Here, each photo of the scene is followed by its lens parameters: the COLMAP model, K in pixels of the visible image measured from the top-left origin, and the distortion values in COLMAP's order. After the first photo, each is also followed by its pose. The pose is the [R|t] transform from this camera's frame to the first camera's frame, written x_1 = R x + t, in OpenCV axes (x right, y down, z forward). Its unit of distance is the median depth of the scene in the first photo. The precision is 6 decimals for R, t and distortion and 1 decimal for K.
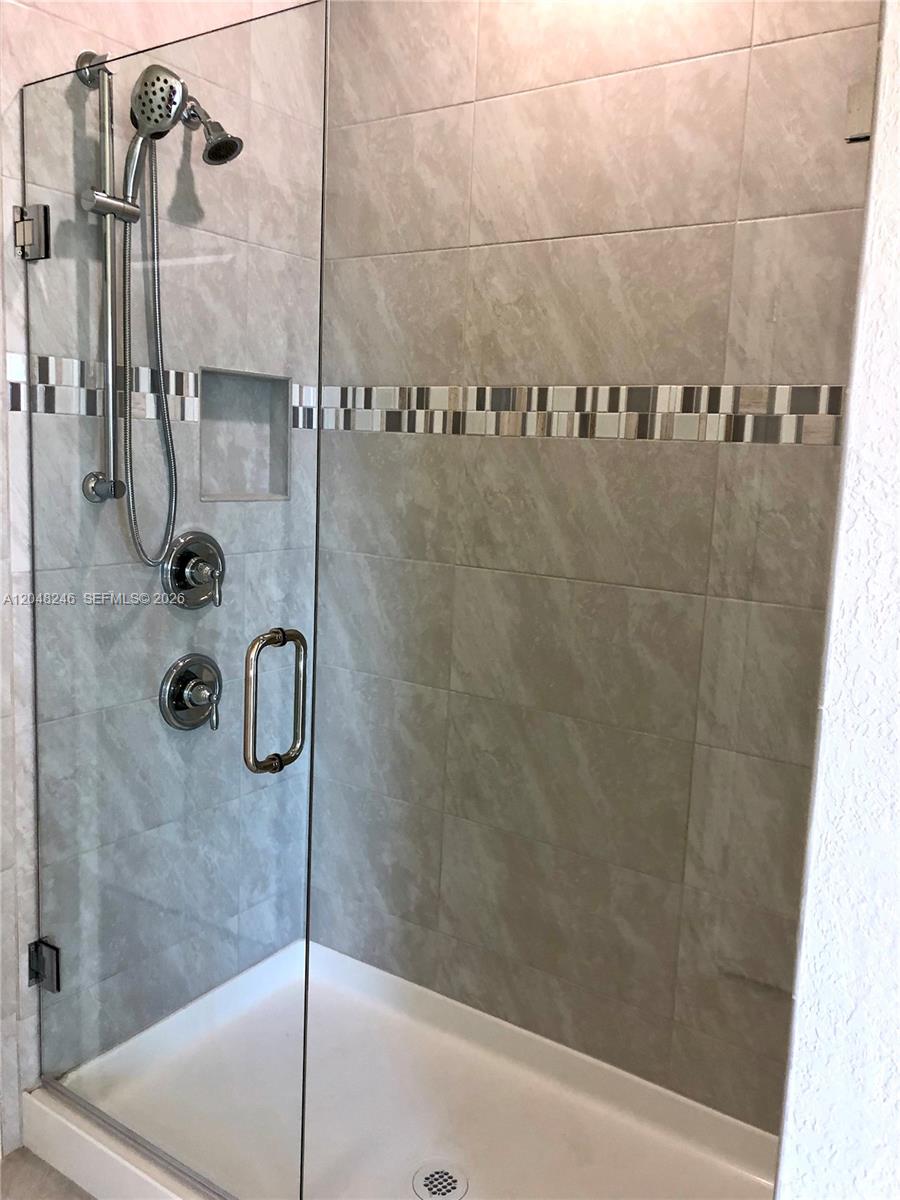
lens RADIAL K [[983.0, 0, 451.6], [0, 983.0, 591.3], [0, 0, 1]] dist [0.060699, -0.084100]
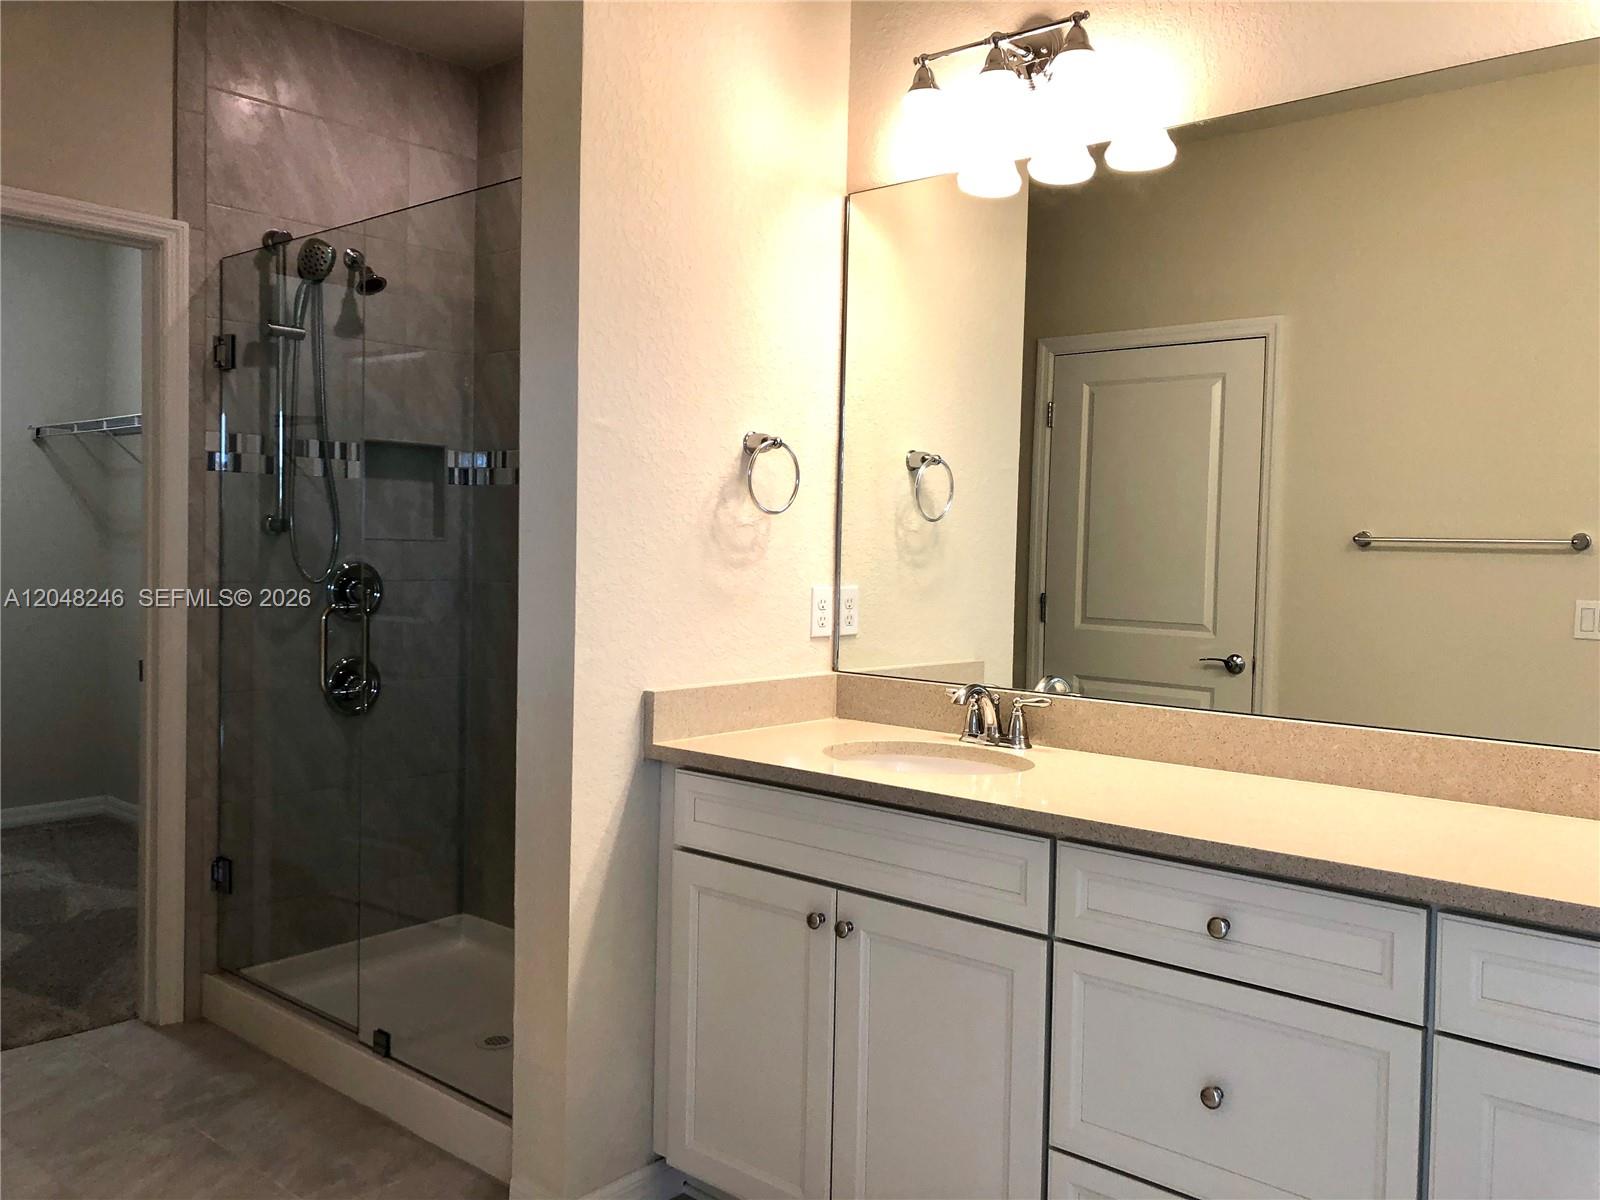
lens RADIAL K [[1349.9, 0, 800.0], [0, 1349.9, 600.0], [0, 0, 1]] dist [0.030014, 0.000557]
pose [[0.989157, -0.016003, -0.145988, 0.611823], [-0.000218, 0.993884, -0.110425, 0.196785], [0.146863, 0.109260, 0.983104, -0.708522]]
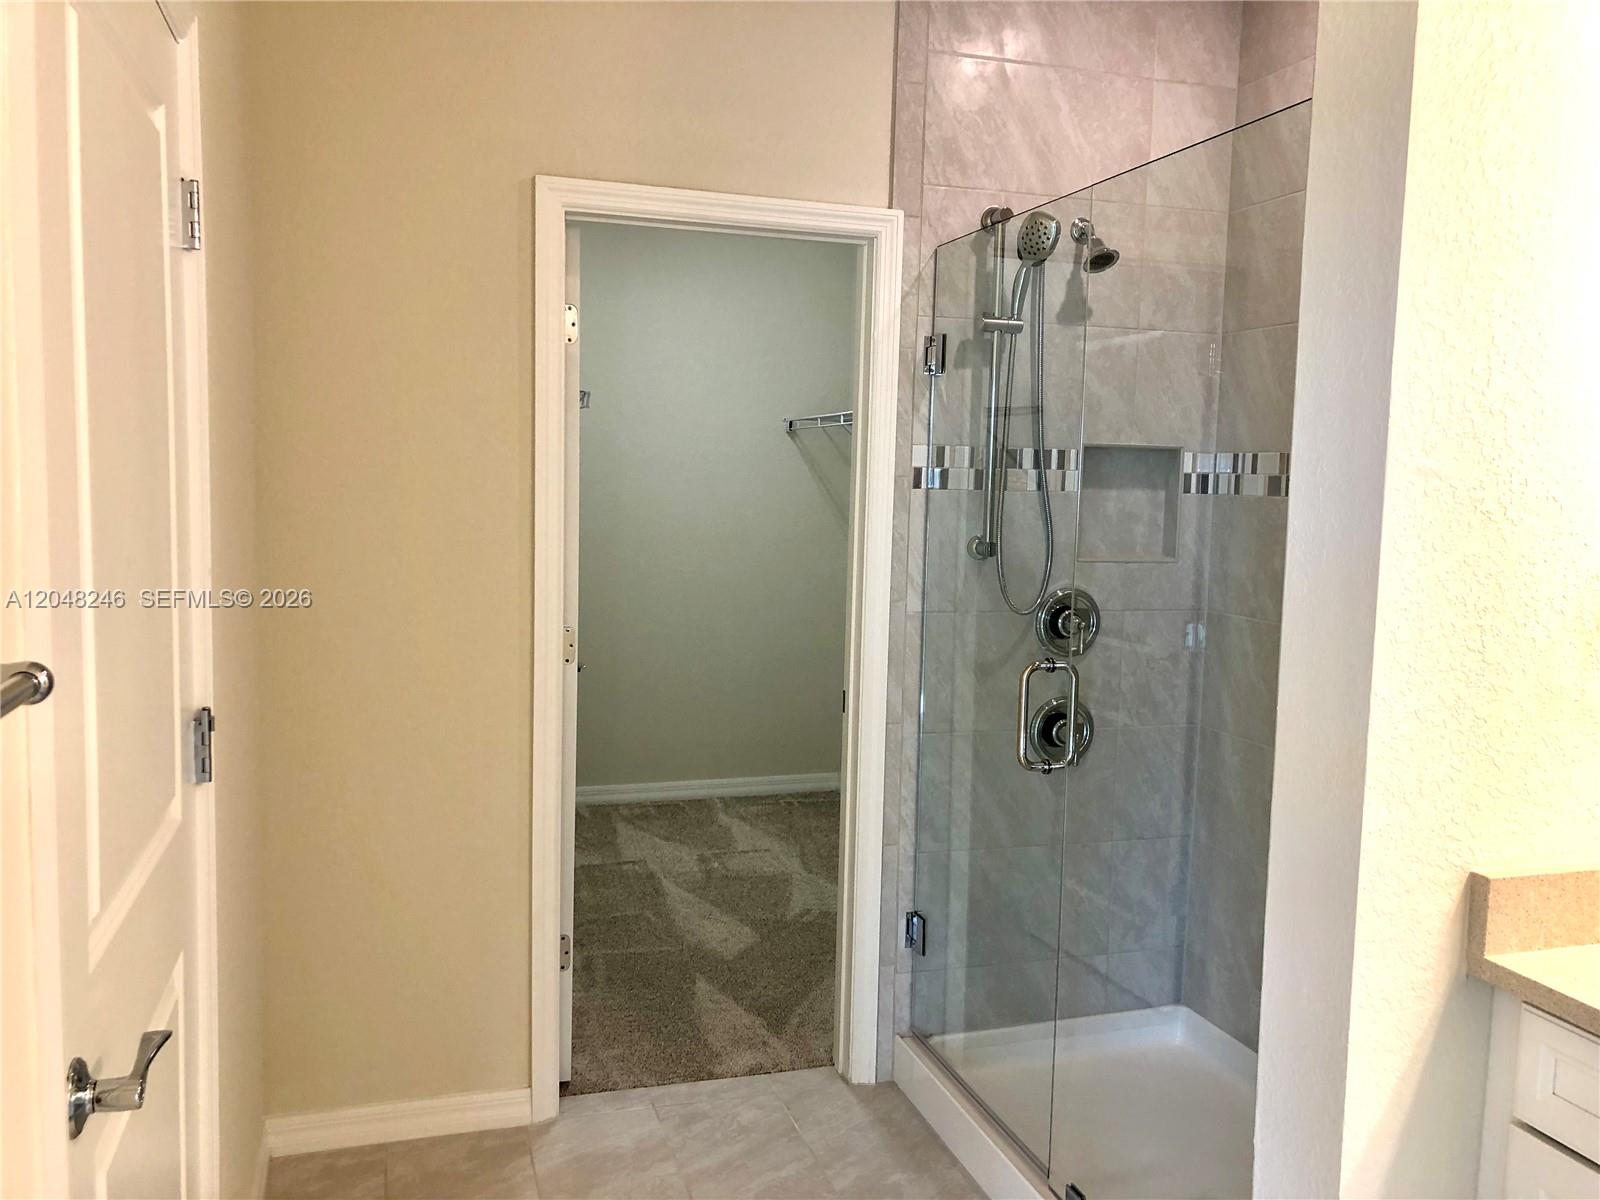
lens RADIAL K [[1315.2, 0, 800.0], [0, 1315.2, 600.0], [0, 0, 1]] dist [0.018671, -0.003605]
pose [[0.776330, 0.036671, -0.629259, 0.464587], [-0.081337, 0.995788, -0.042316, 0.043575], [0.625057, 0.084033, 0.776043, -0.372605]]
